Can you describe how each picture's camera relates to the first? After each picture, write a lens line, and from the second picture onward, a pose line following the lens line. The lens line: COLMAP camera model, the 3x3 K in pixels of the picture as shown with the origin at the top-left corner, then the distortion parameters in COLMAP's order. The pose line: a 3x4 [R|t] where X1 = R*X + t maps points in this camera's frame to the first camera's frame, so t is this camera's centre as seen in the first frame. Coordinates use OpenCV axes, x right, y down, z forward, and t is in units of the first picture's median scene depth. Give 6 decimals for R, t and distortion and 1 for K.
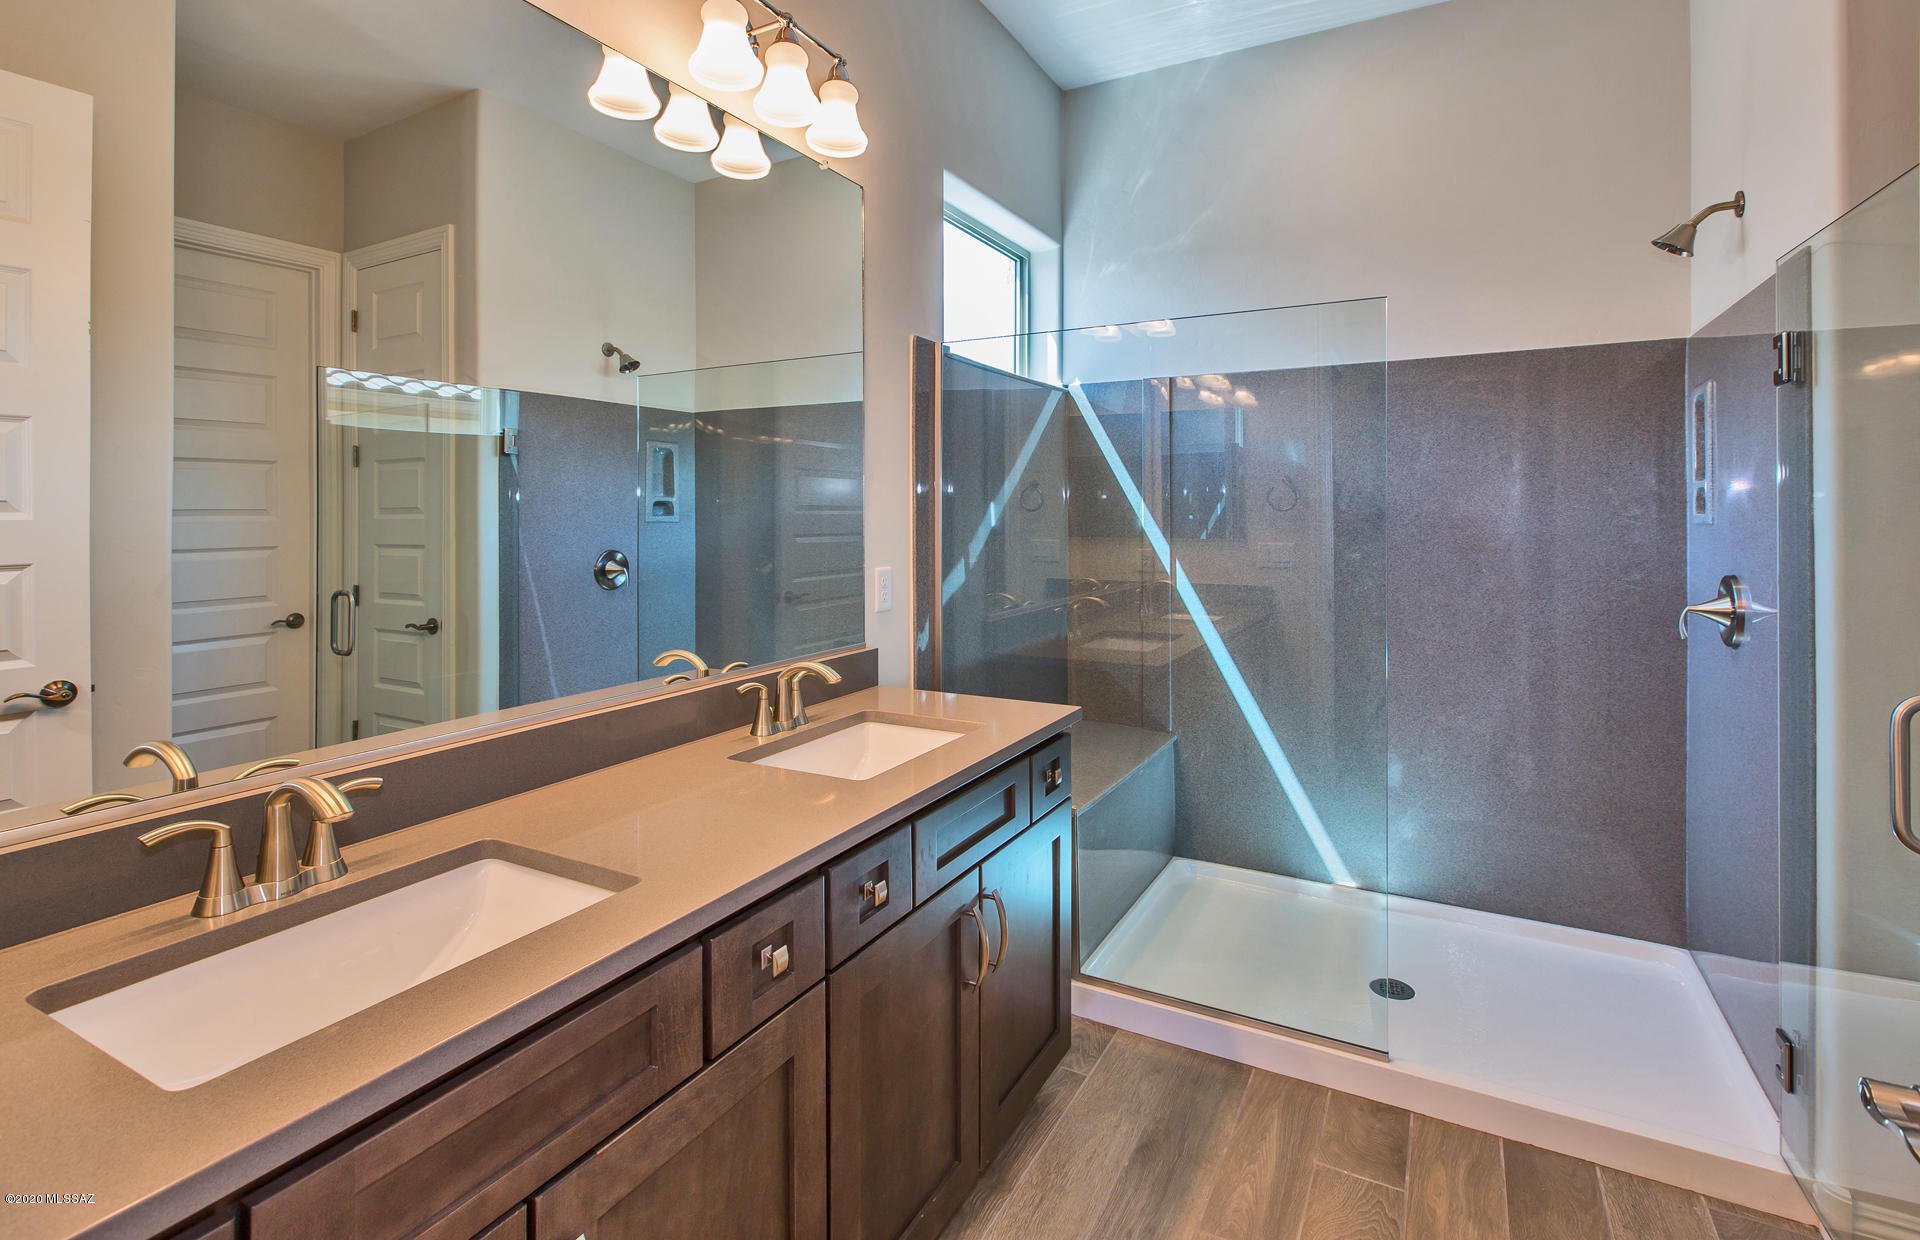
lens RADIAL K [[889.0, 0, 959.1], [0, 889.0, 515.3], [0, 0, 1]] dist [-0.000855, -0.000180]
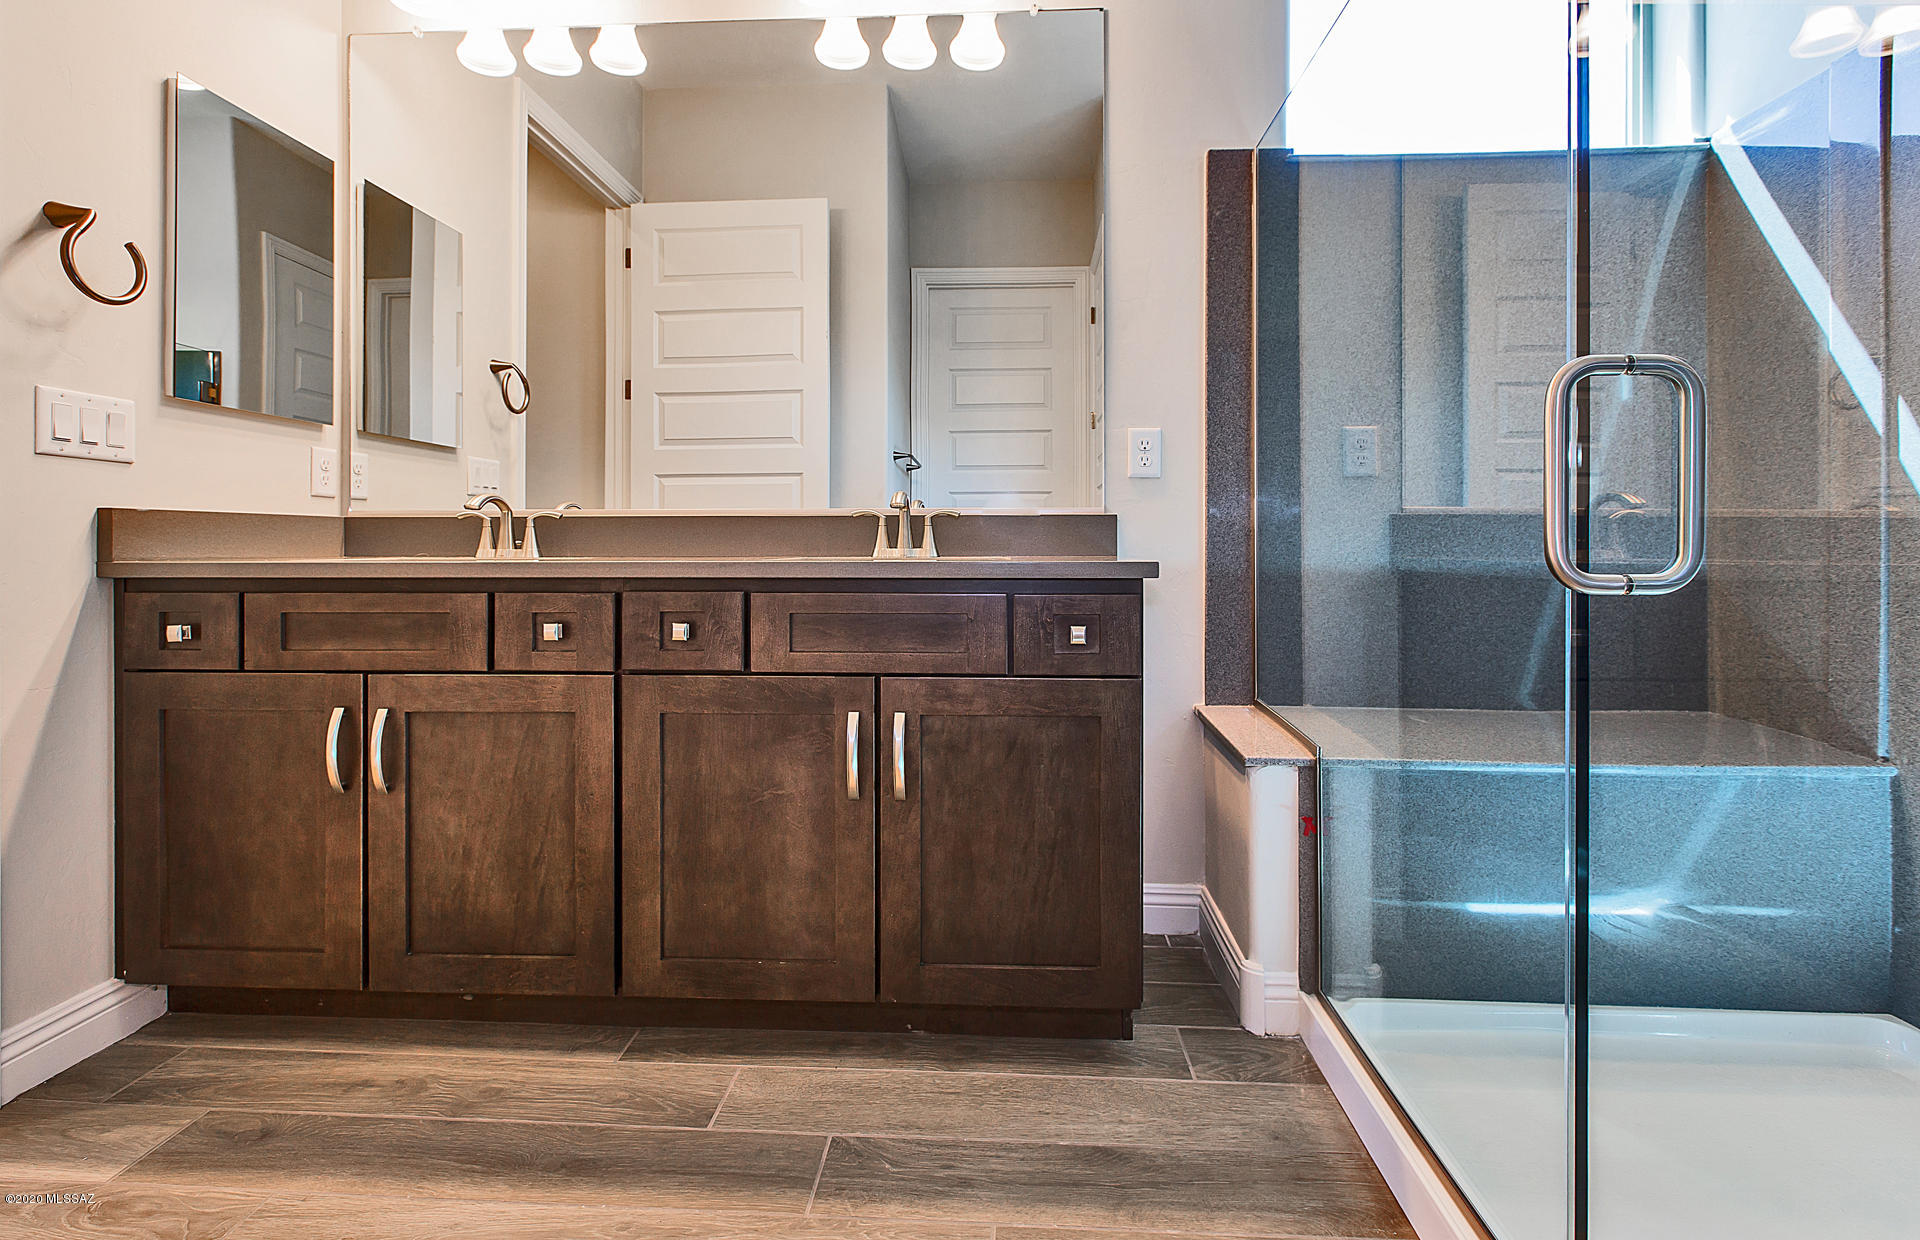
lens RADIAL K [[890.4, 0, 979.8], [0, 890.4, 546.8], [0, 0, 1]] dist [-0.000917, 0.001357]
pose [[0.440811, 0.003904, -0.897591, 0.797670], [0.003531, 0.999975, 0.006084, 0.214049], [0.897593, -0.005851, 0.440786, 0.586679]]
